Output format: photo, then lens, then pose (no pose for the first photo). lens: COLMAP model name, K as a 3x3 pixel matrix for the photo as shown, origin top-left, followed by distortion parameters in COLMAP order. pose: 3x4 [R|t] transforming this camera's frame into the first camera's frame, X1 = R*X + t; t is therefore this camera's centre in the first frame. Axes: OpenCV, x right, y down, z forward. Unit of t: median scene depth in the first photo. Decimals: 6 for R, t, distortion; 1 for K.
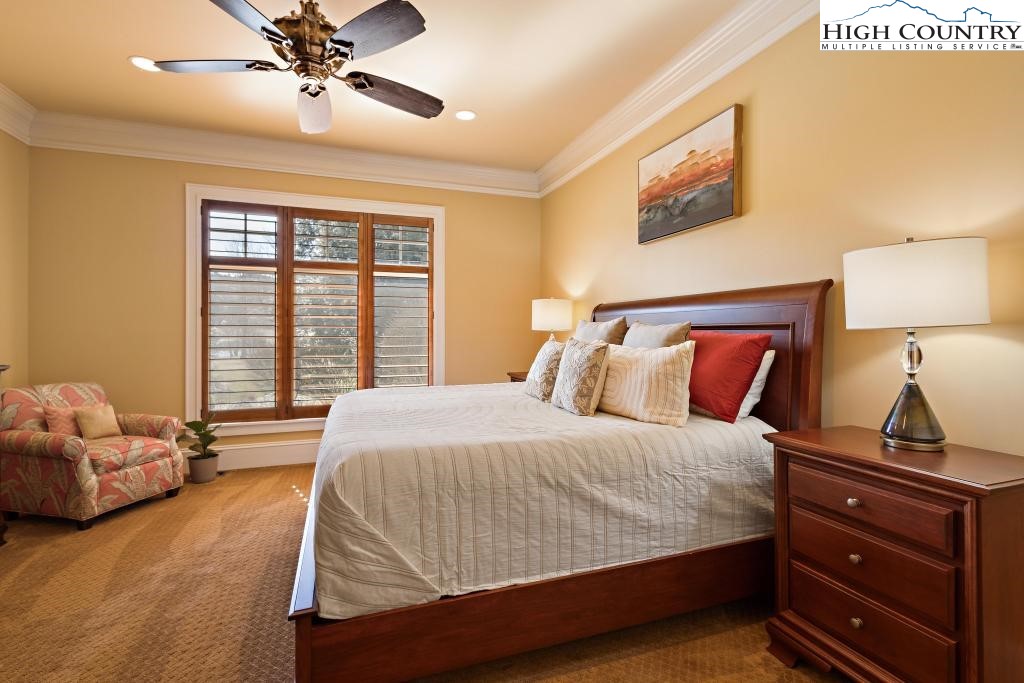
lens RADIAL K [[477.7, 0, 512.6], [0, 477.7, 335.5], [0, 0, 1]] dist [0.010643, -0.001644]
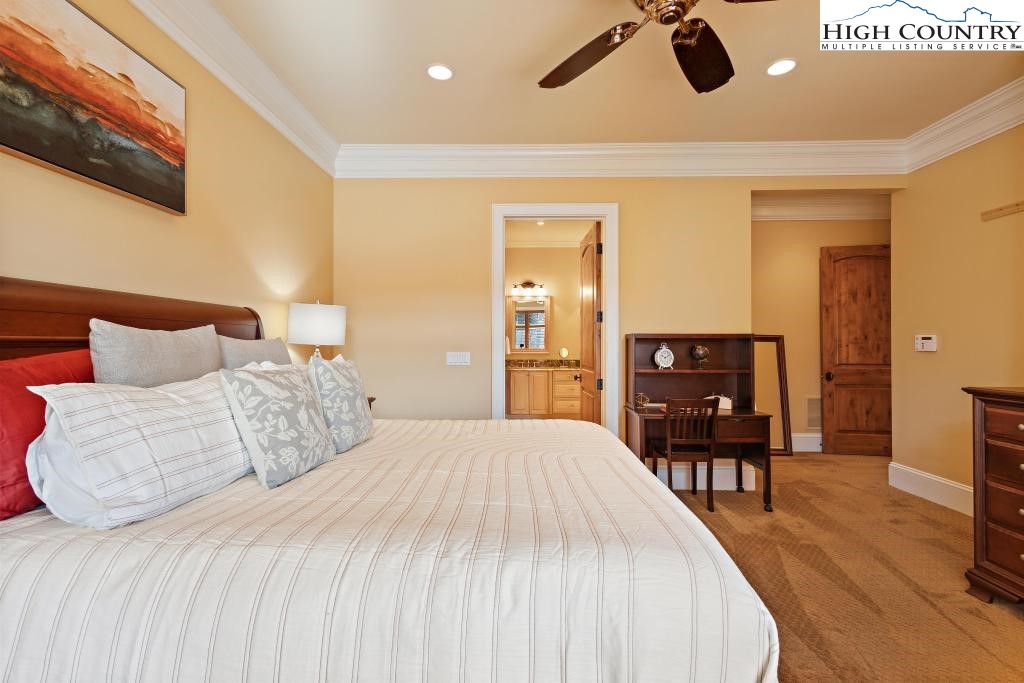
lens RADIAL K [[477.7, 0, 512.5], [0, 477.7, 344.2], [0, 0, 1]] dist [0.010643, -0.001644]
pose [[-0.930489, 0.003516, 0.366303, -0.371295], [0.002528, 0.999992, -0.003175, -0.008065], [-0.366311, -0.002028, -0.930490, 1.424470]]
